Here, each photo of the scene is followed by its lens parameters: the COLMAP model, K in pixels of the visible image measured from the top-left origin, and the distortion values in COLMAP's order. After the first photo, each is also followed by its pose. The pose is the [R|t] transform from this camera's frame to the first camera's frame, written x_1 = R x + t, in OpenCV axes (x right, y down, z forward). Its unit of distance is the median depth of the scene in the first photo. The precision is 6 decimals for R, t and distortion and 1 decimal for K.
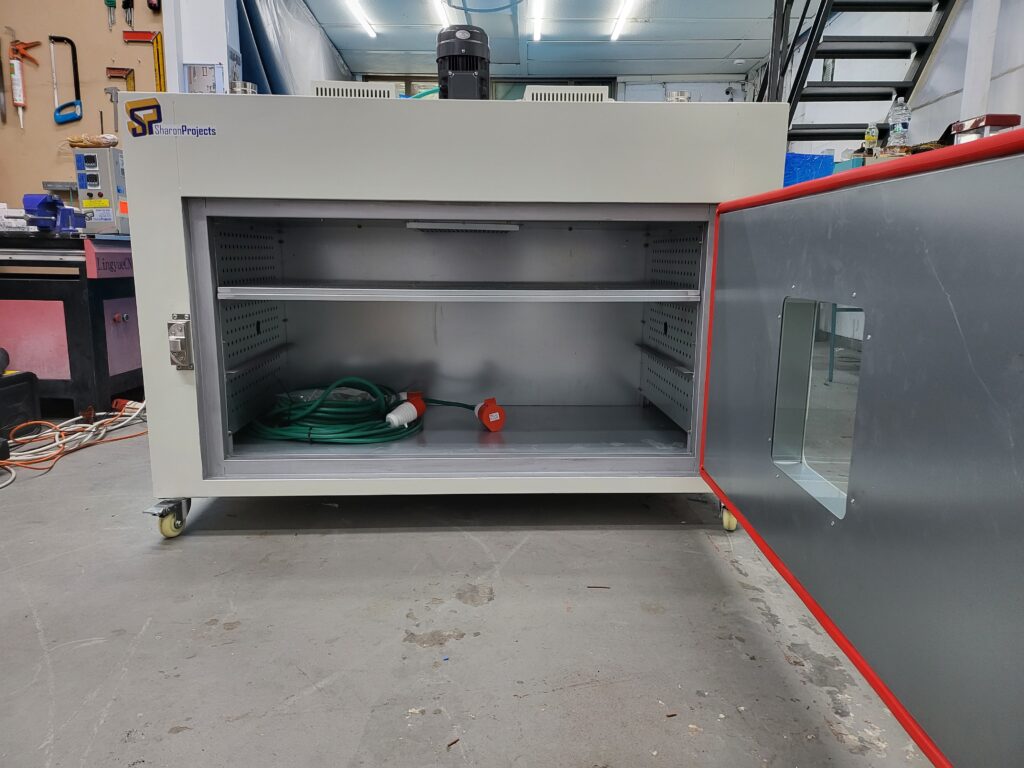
lens RADIAL K [[708.5, 0, 518.0], [0, 708.5, 390.1], [0, 0, 1]] dist [0.010439, -0.026942]
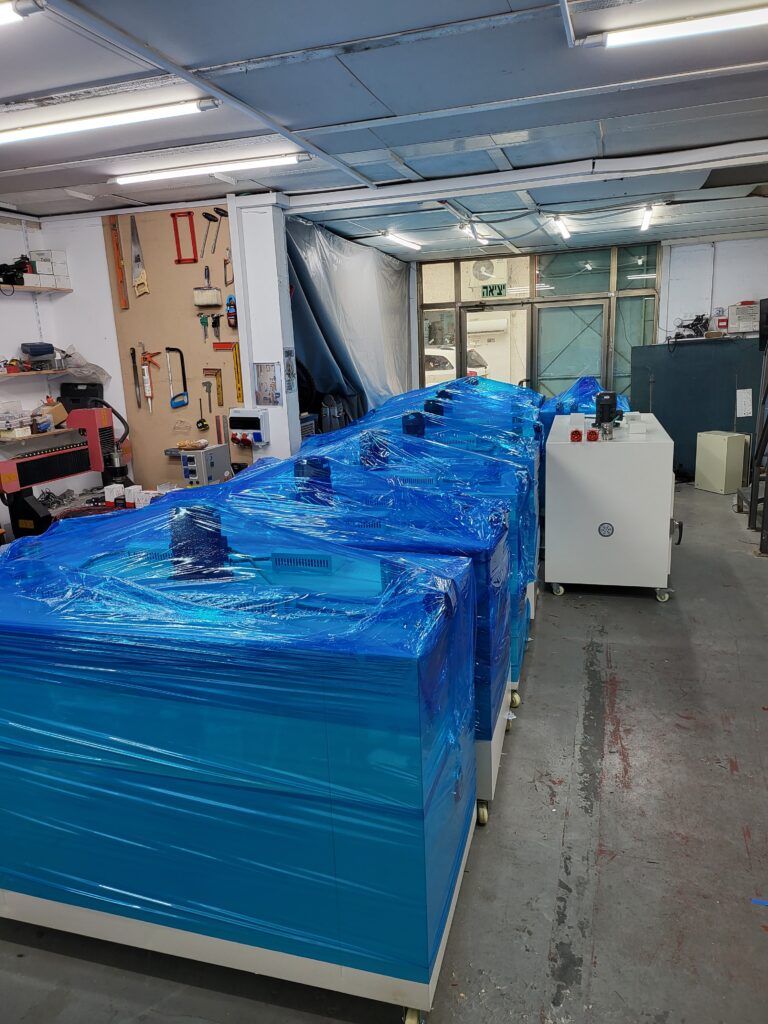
lens RADIAL K [[708.5, 0, 385.4], [0, 708.5, 507.0], [0, 0, 1]] dist [0.010439, -0.026942]
pose [[0.952328, 0.023555, -0.304165, 0.182239], [-0.006128, 0.998291, 0.058123, -0.269905], [0.305014, -0.053488, 0.950845, -0.218202]]
